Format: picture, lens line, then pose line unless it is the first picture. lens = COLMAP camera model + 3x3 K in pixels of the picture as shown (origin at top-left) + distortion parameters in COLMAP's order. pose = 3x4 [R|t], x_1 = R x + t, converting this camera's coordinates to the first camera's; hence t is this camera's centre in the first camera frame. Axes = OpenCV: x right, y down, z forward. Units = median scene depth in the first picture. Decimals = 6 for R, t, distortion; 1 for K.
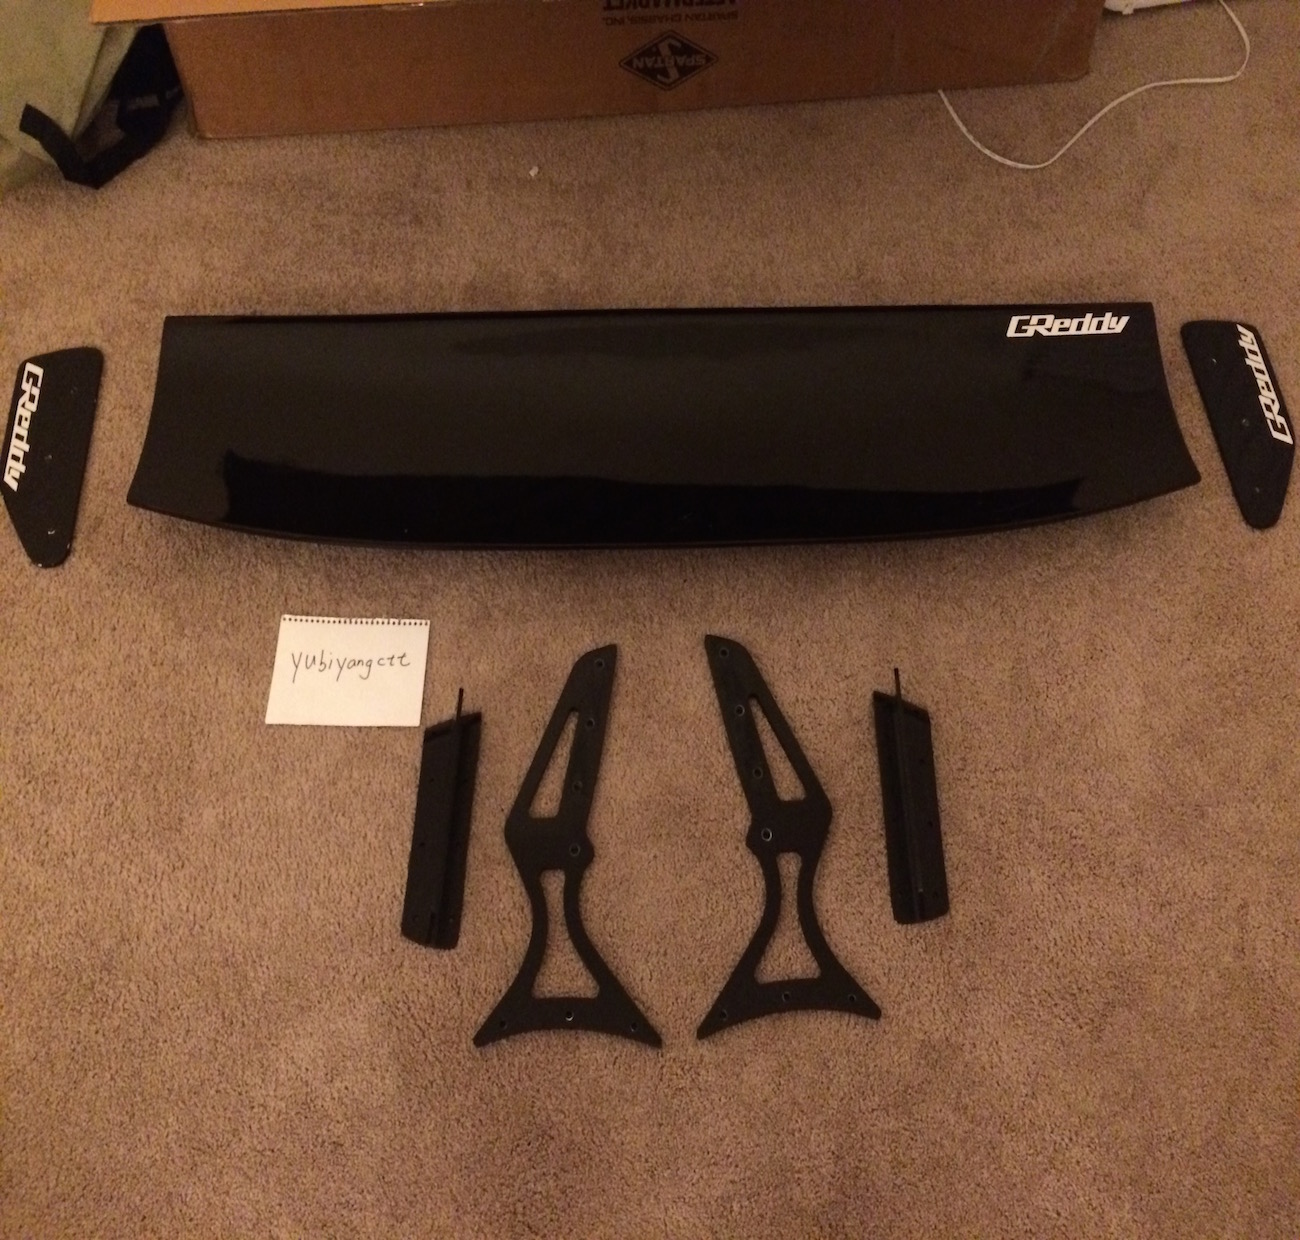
lens RADIAL K [[1294.1, 0, 650.0], [0, 1294.1, 620.0], [0, 0, 1]] dist [0.081993, -0.009968]
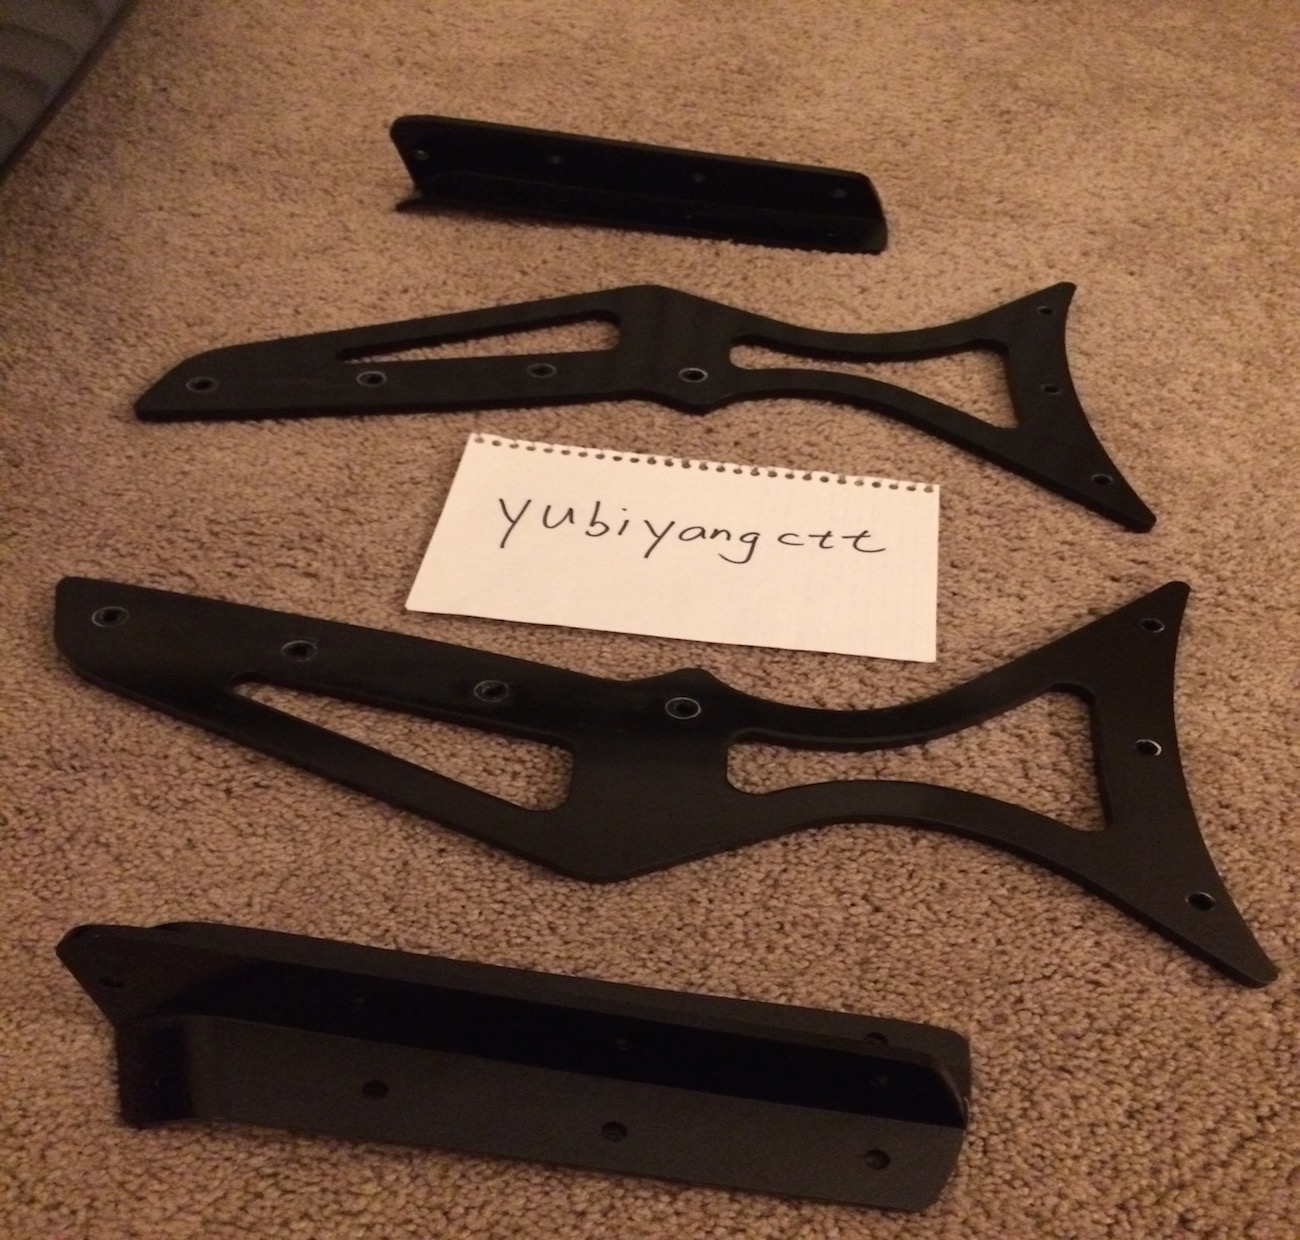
lens RADIAL K [[1294.1, 0, 650.0], [0, 1294.1, 620.0], [0, 0, 1]] dist [0.081993, -0.009968]
pose [[0.098264, -0.724468, 0.682269, -0.296751], [0.797726, 0.467223, 0.381228, 0.017490], [-0.594959, 0.506803, 0.623838, 0.772946]]
